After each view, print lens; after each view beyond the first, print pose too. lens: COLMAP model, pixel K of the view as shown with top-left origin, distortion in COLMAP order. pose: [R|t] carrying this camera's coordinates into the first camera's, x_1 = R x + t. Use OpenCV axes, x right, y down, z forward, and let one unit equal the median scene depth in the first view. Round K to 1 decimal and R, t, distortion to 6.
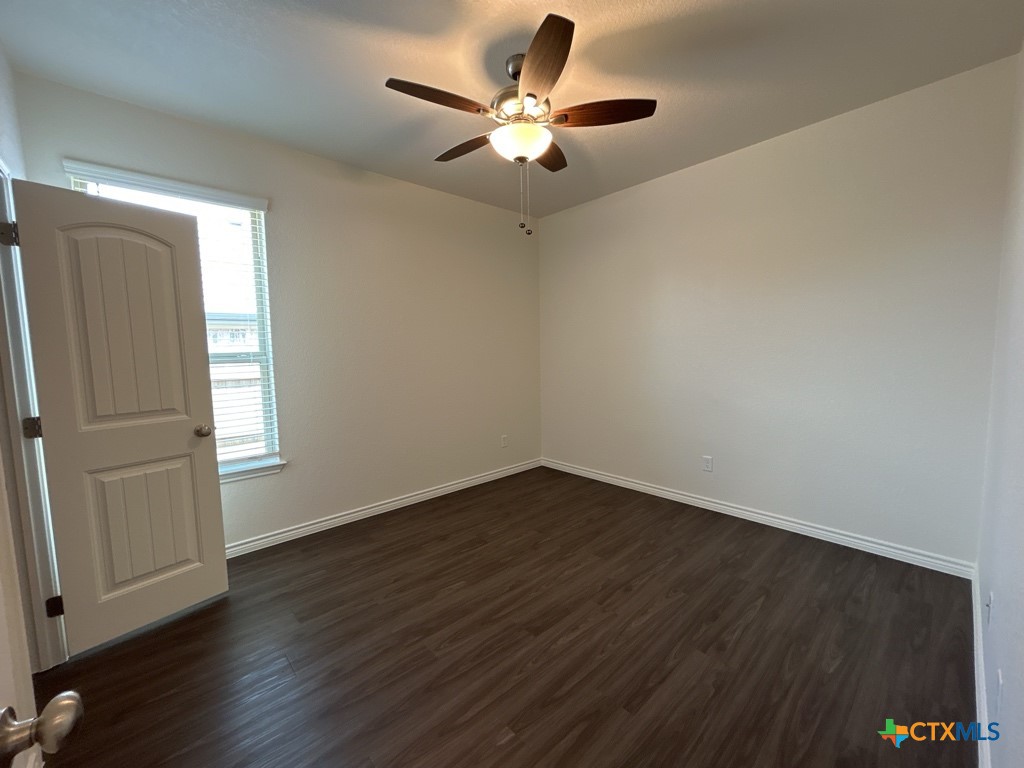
lens RADIAL K [[412.1, 0, 513.2], [0, 412.1, 384.4], [0, 0, 1]] dist [0.000168, 0.000792]
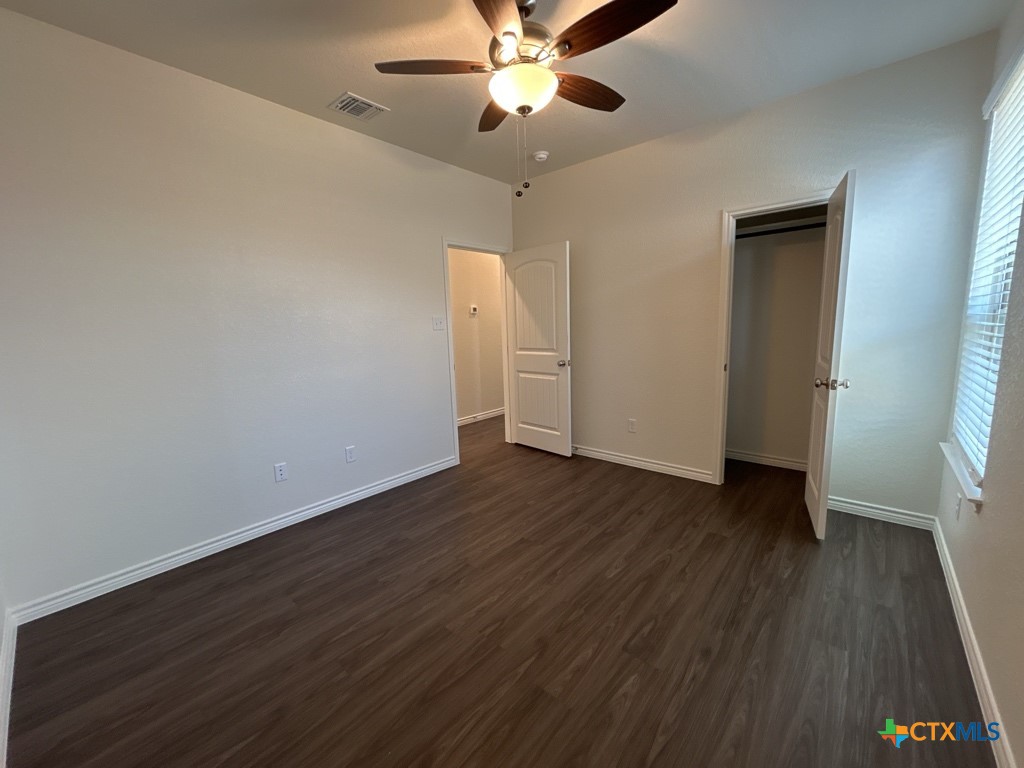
lens RADIAL K [[412.1, 0, 513.2], [0, 412.1, 384.4], [0, 0, 1]] dist [0.000168, 0.000792]
pose [[-0.991675, 0.069424, -0.108449, 0.180679], [0.042609, 0.971685, 0.232405, -0.174170], [0.121513, 0.225849, -0.966554, 2.000871]]
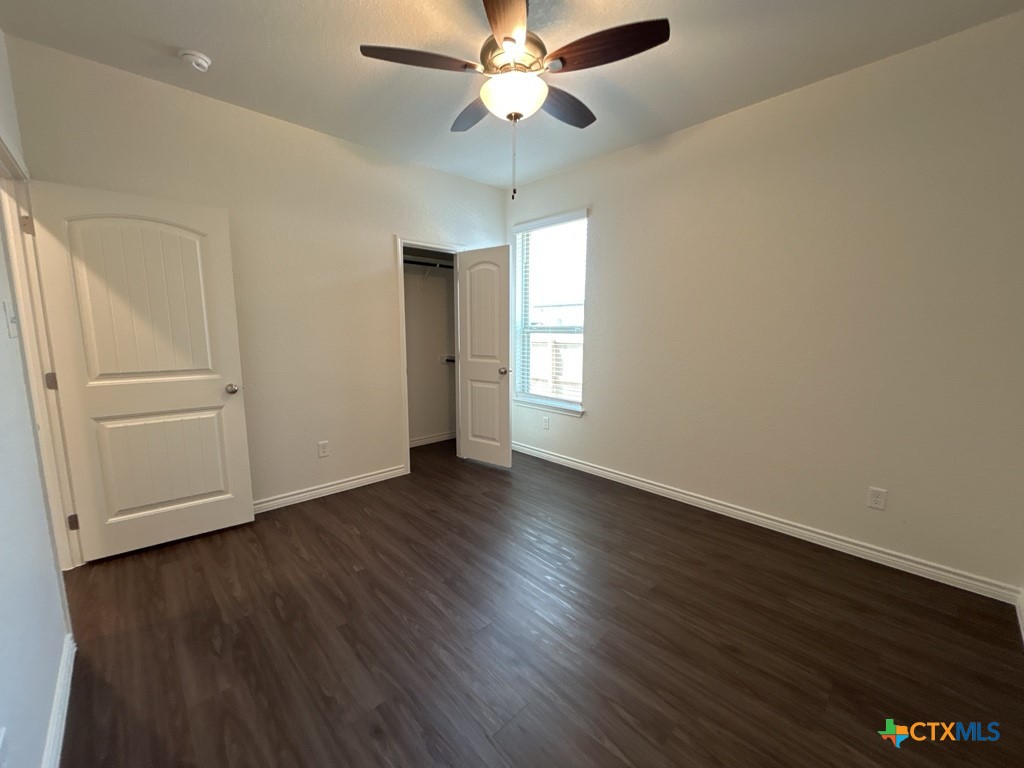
lens RADIAL K [[412.1, 0, 513.2], [0, 412.1, 384.4], [0, 0, 1]] dist [0.000168, 0.000792]
pose [[0.017830, 0.156477, -0.987521, 1.001666], [-0.087965, 0.984093, 0.154345, -0.106913], [0.995964, 0.084115, 0.031311, 1.017649]]
